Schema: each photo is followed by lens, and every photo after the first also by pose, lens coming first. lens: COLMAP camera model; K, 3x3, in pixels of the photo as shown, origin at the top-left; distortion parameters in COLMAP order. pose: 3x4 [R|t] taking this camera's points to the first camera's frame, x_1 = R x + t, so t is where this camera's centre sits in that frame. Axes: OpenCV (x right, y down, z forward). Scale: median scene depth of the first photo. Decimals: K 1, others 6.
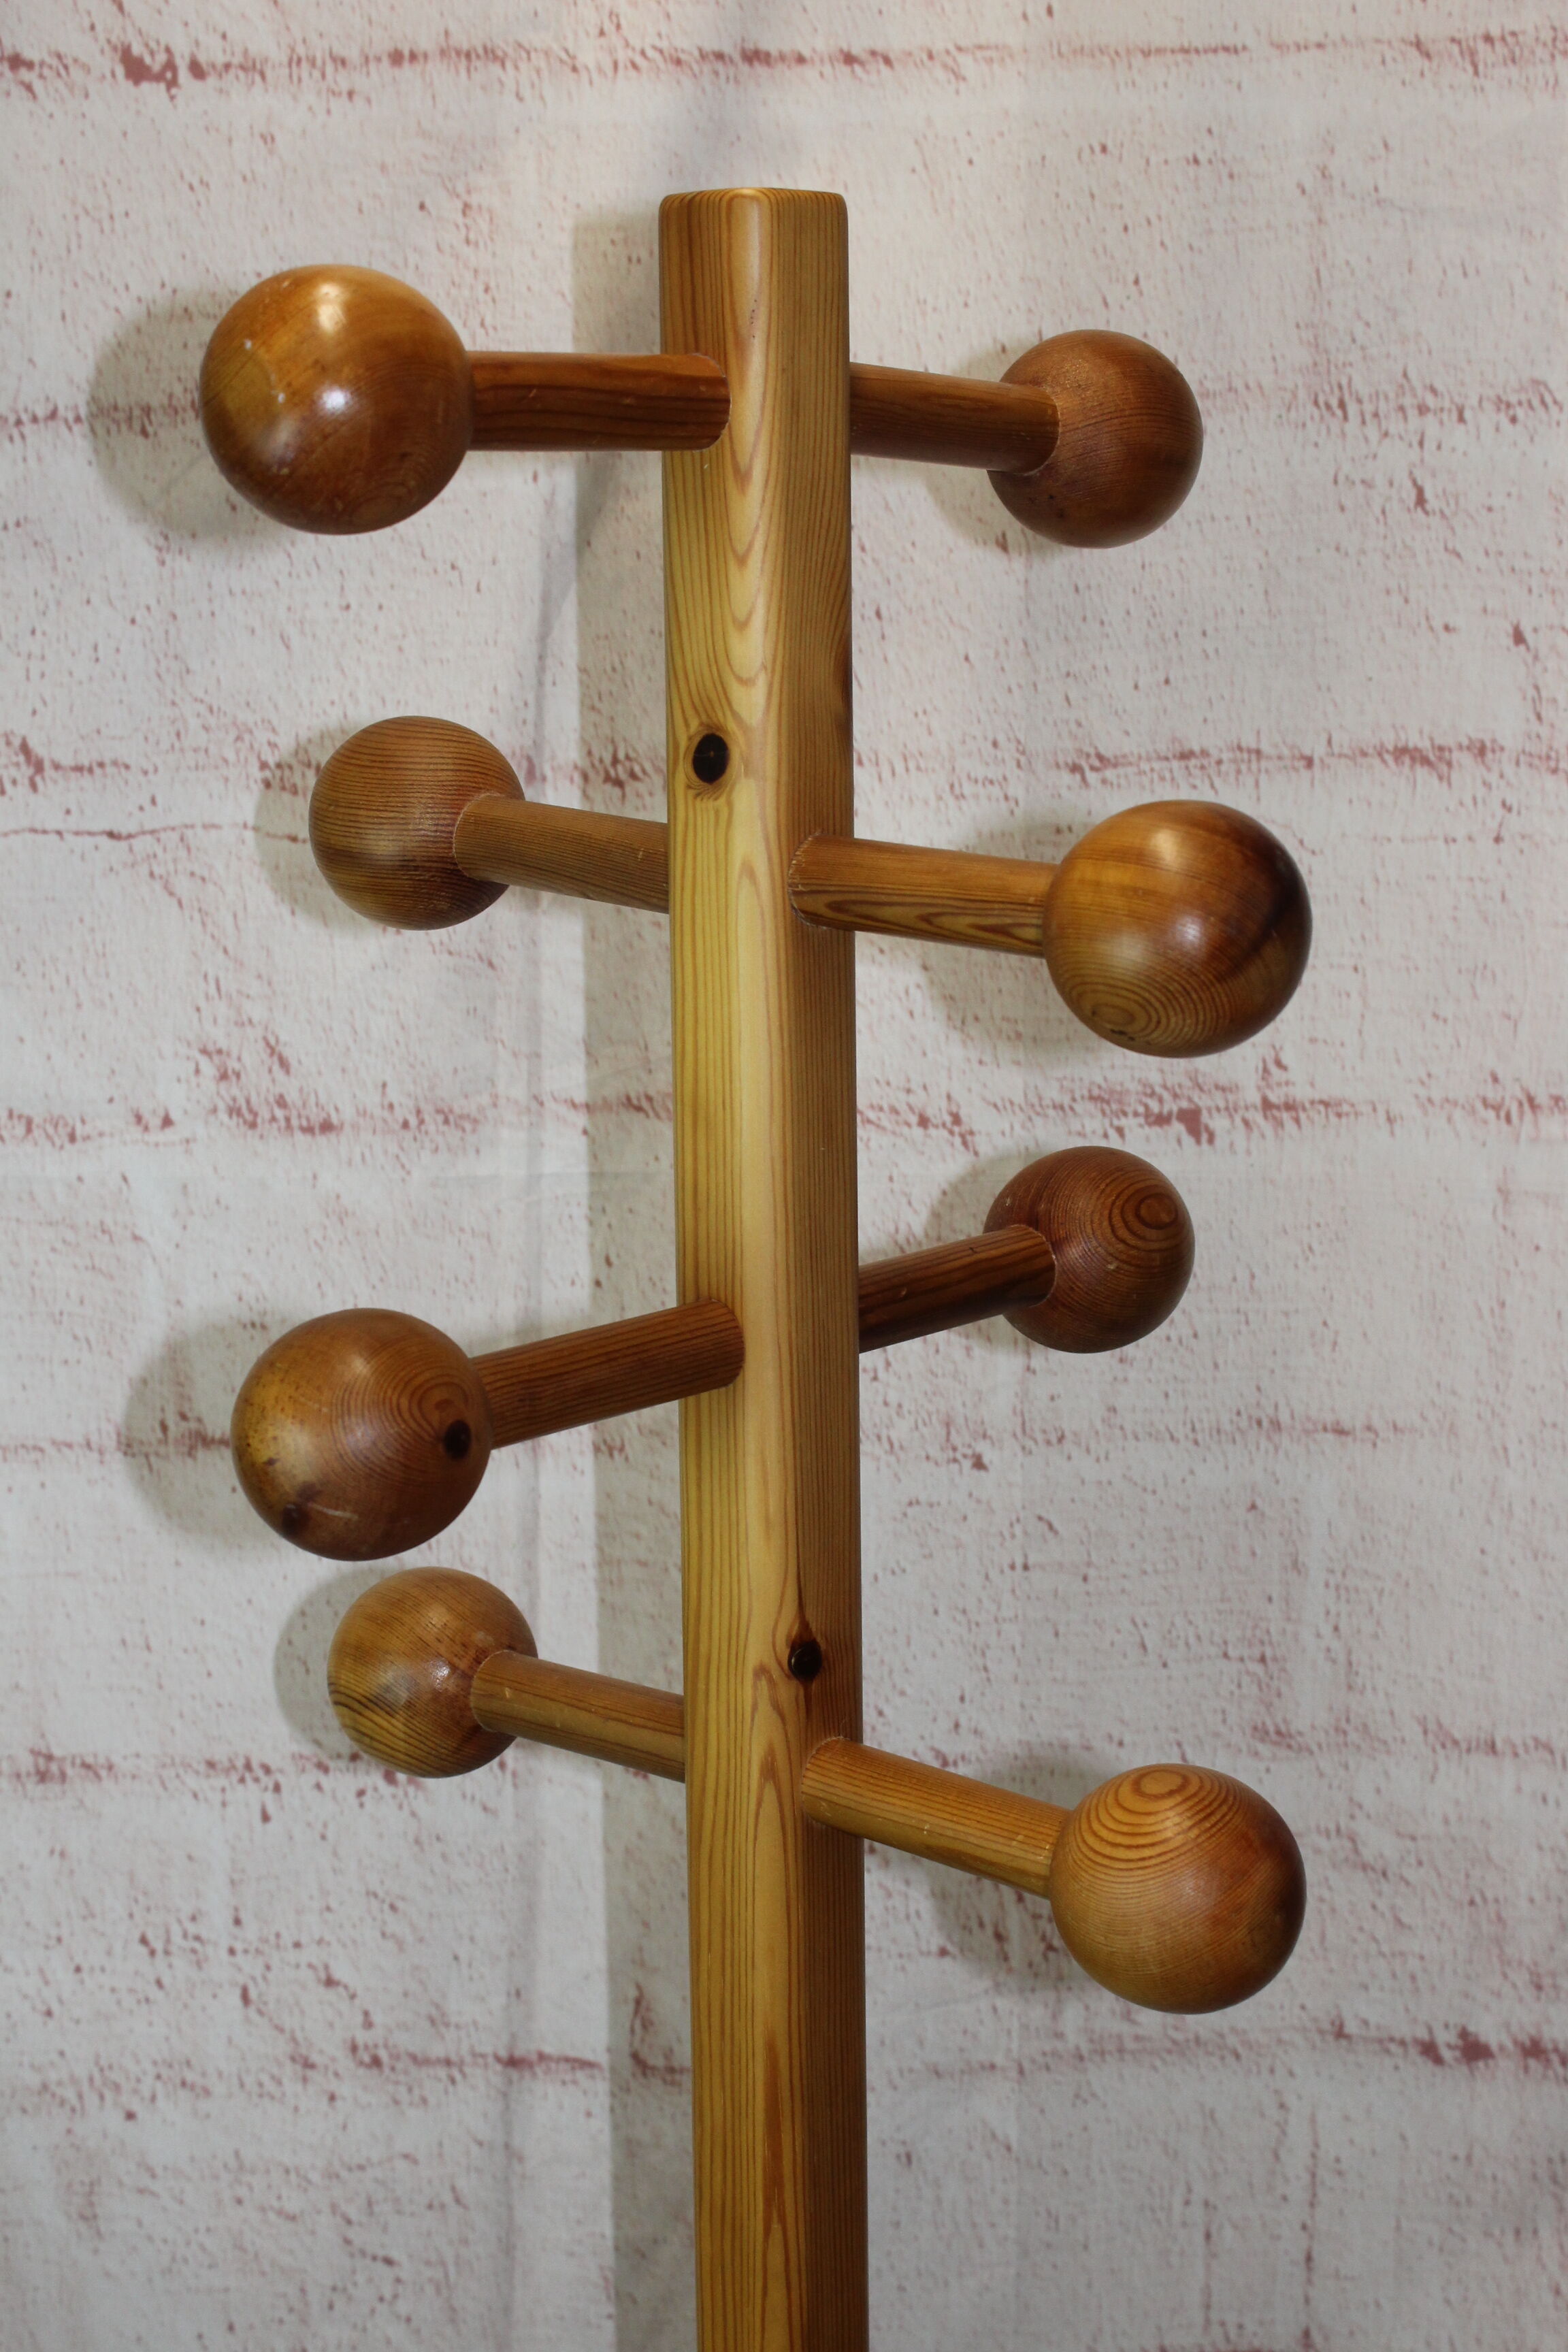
lens RADIAL K [[3685.9, 0, 780.1], [0, 3685.9, 1172.8], [0, 0, 1]] dist [-0.014296, 0.000000]
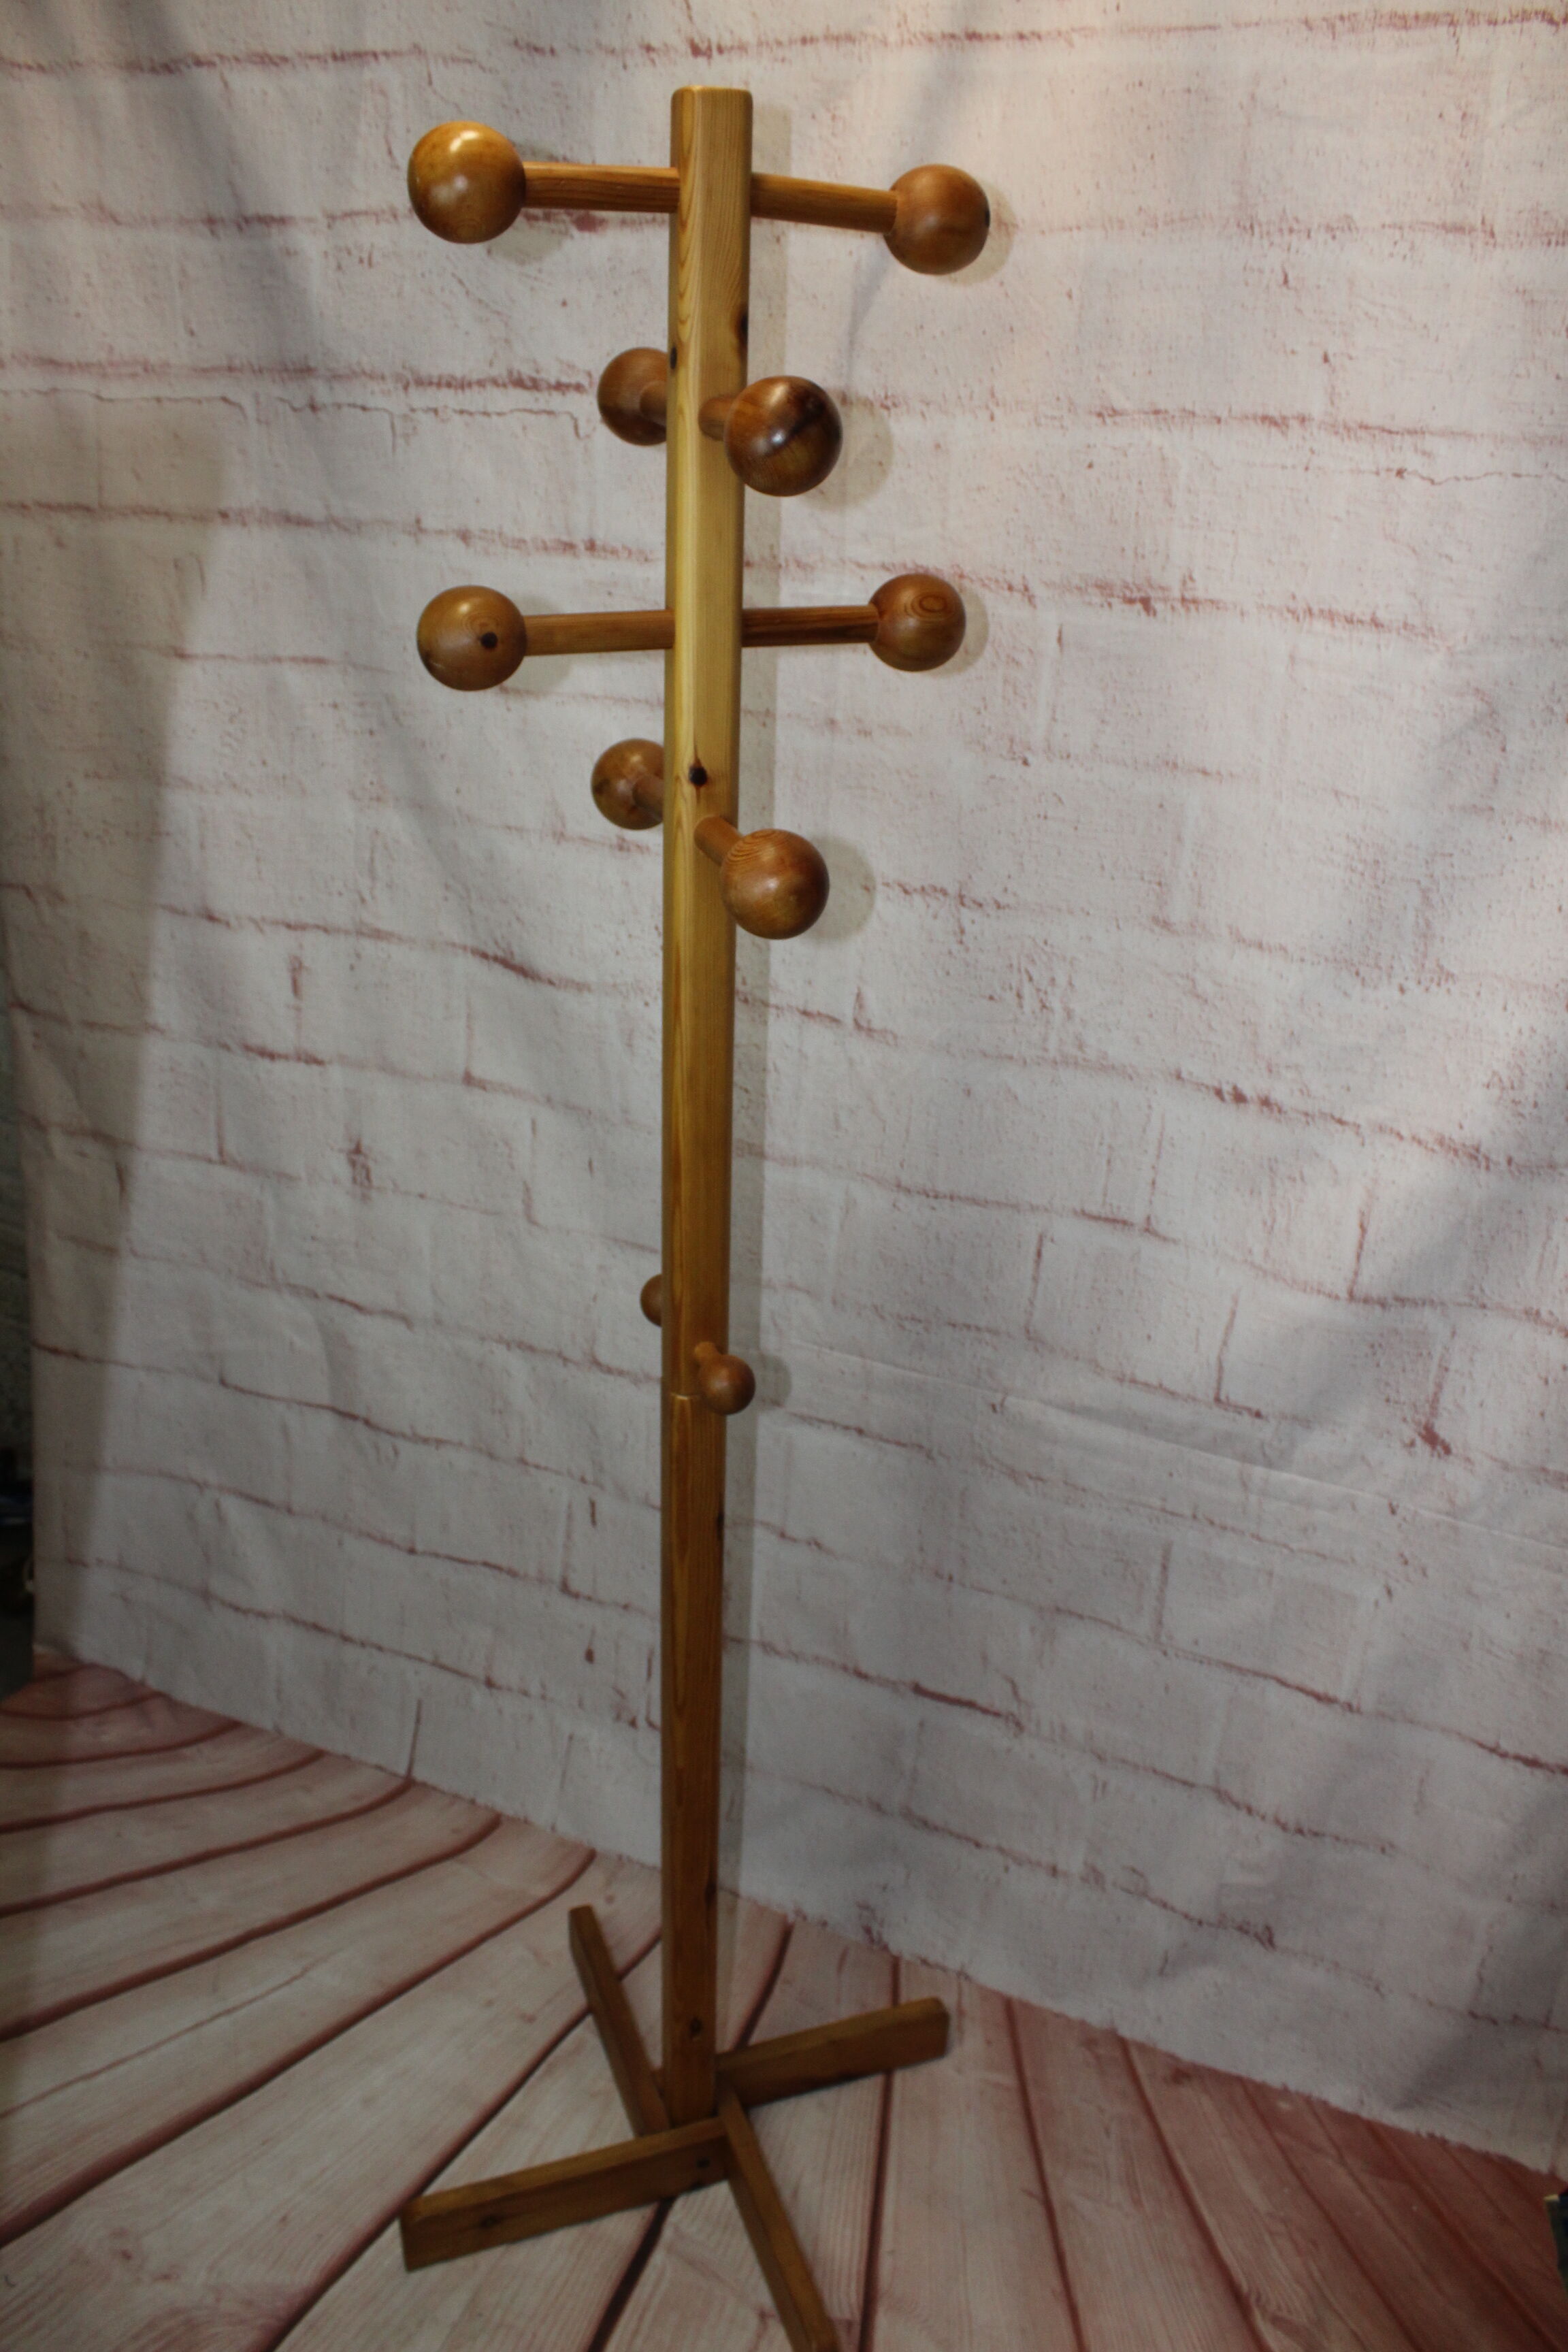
lens RADIAL K [[1951.4, 0, 771.1], [0, 1951.4, 1177.7], [0, 0, 1]] dist [-0.163573, 0.138859]
pose [[0.888815, 0.215561, -0.404403, 0.419592], [-0.115365, 0.959291, 0.257782, 0.040261], [0.443508, -0.182466, 0.877500, -0.049125]]
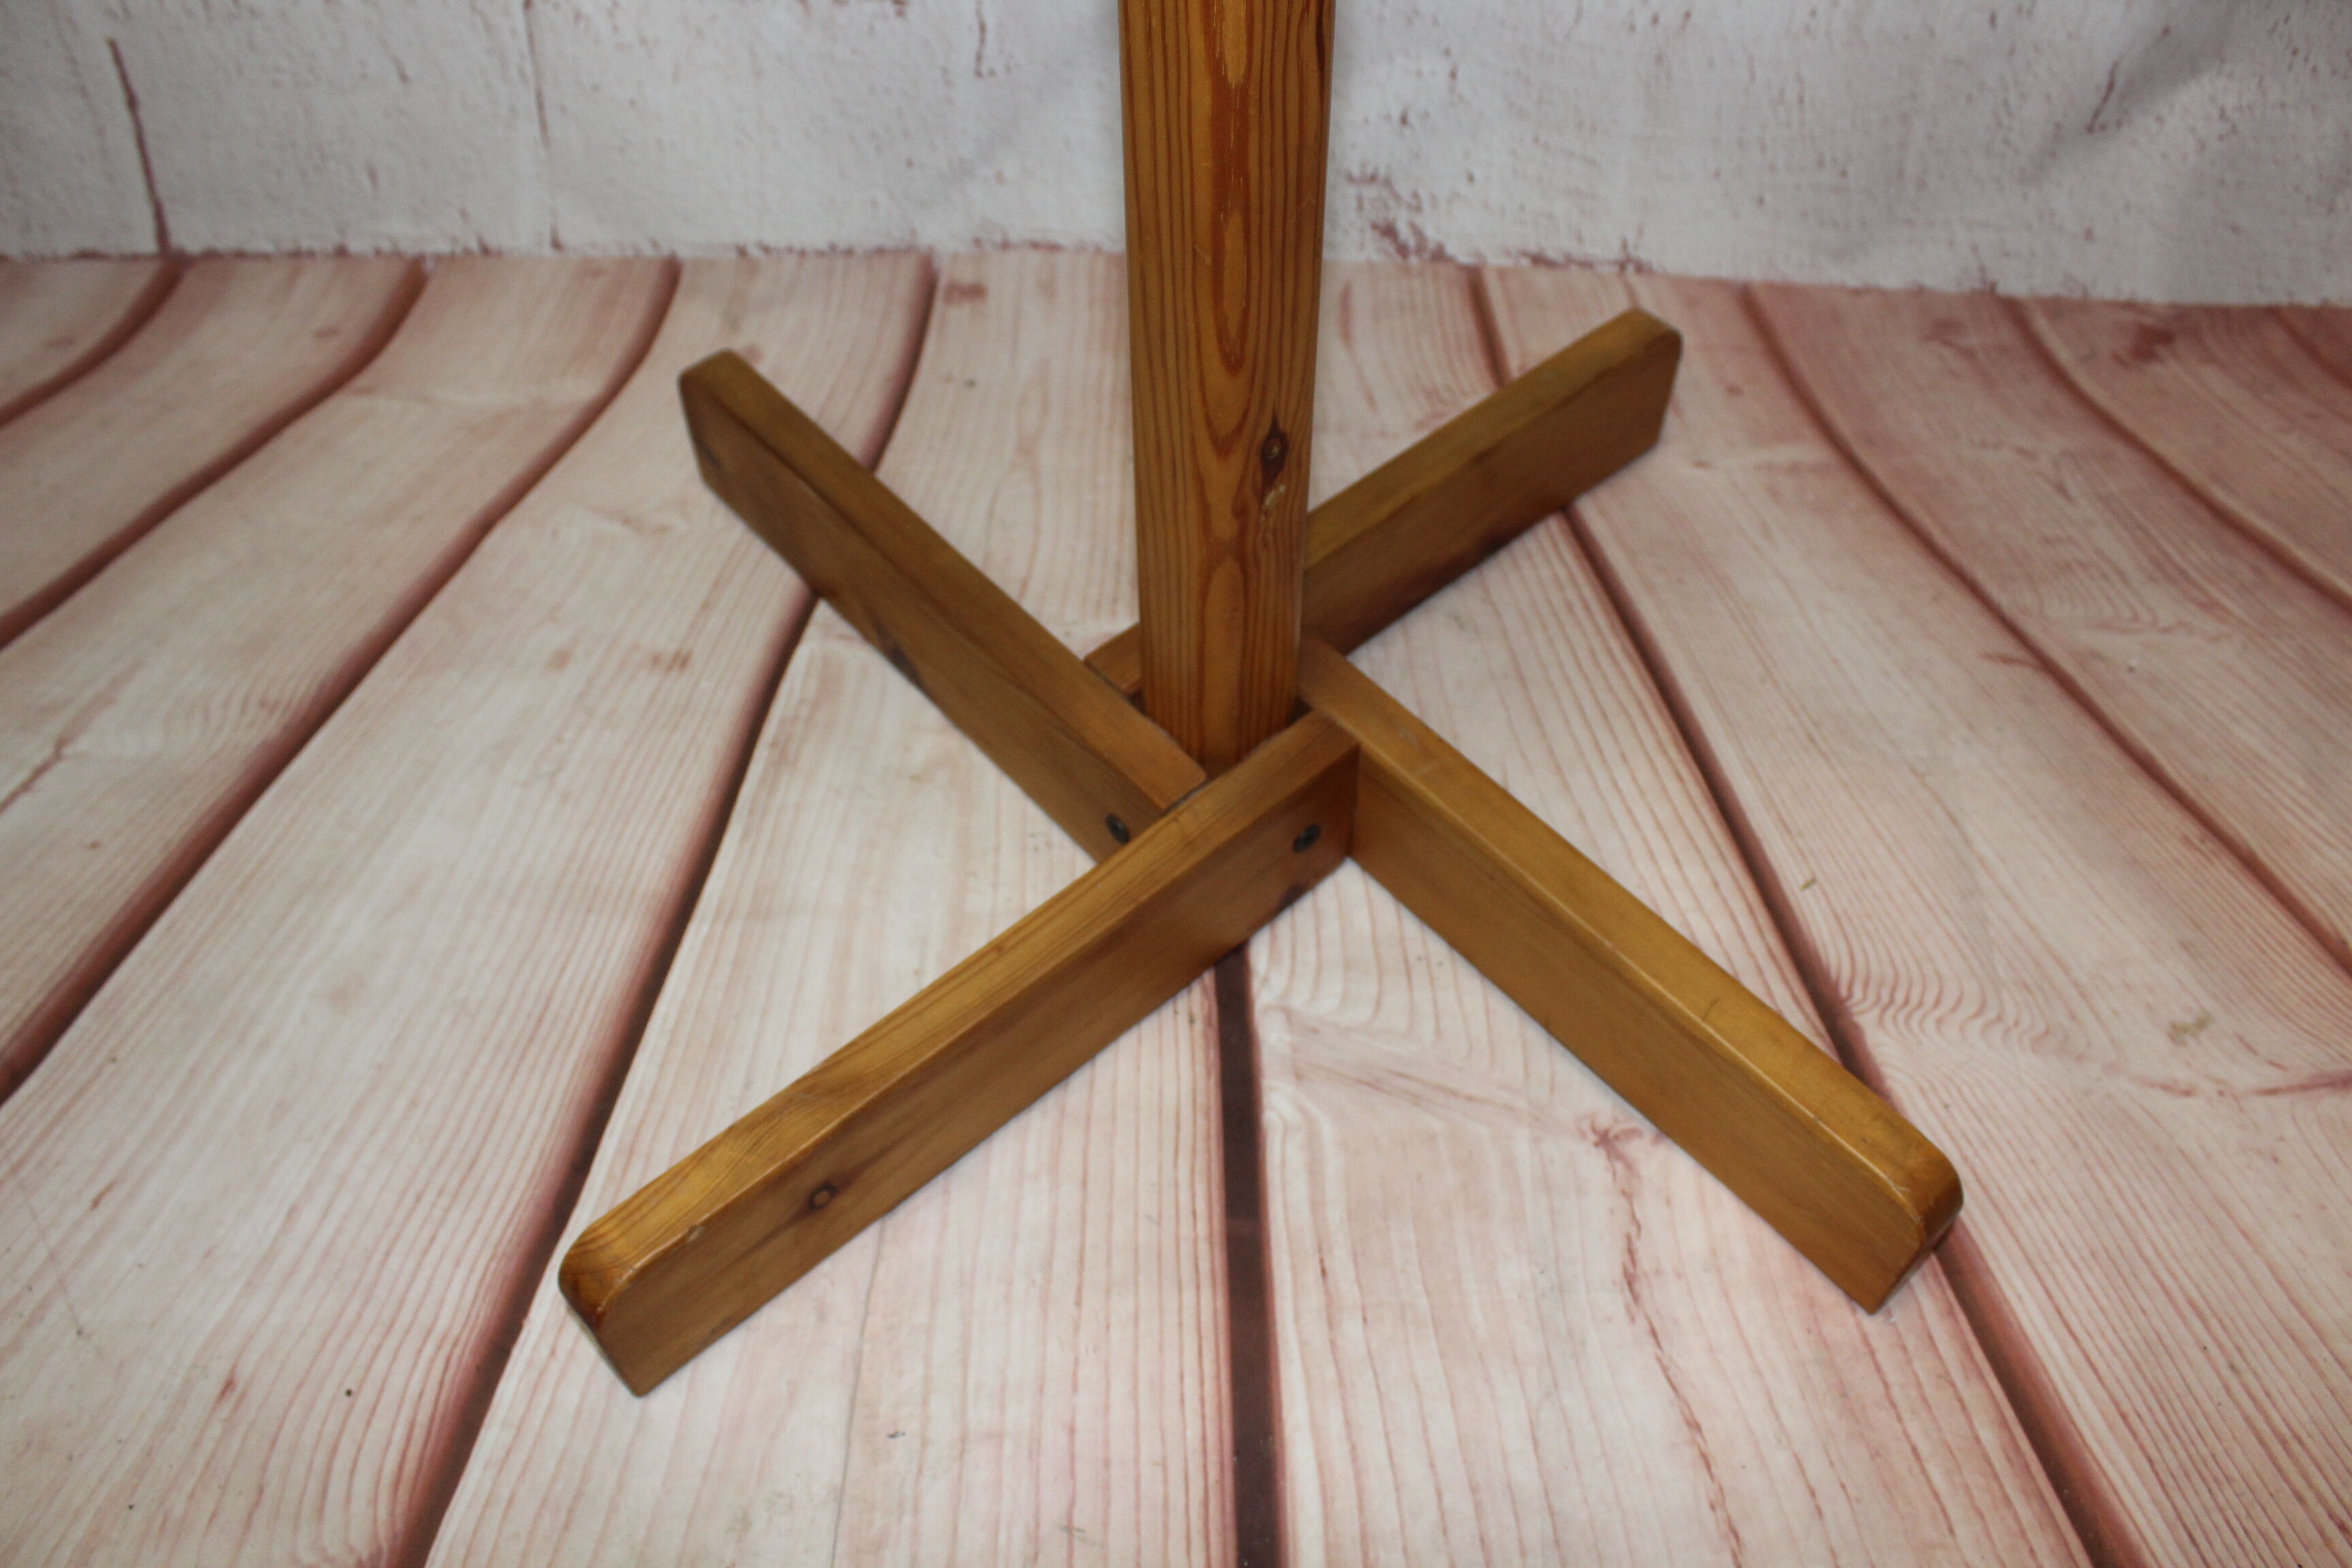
lens RADIAL K [[1951.4, 0, 1154.2], [0, 1951.4, 778.1], [0, 0, 1]] dist [-0.163573, 0.138859]
pose [[0.994649, 0.074127, -0.071958, 0.024926], [-0.008044, 0.749987, 0.661404, 0.649252], [0.102995, -0.657286, 0.746570, 0.539957]]
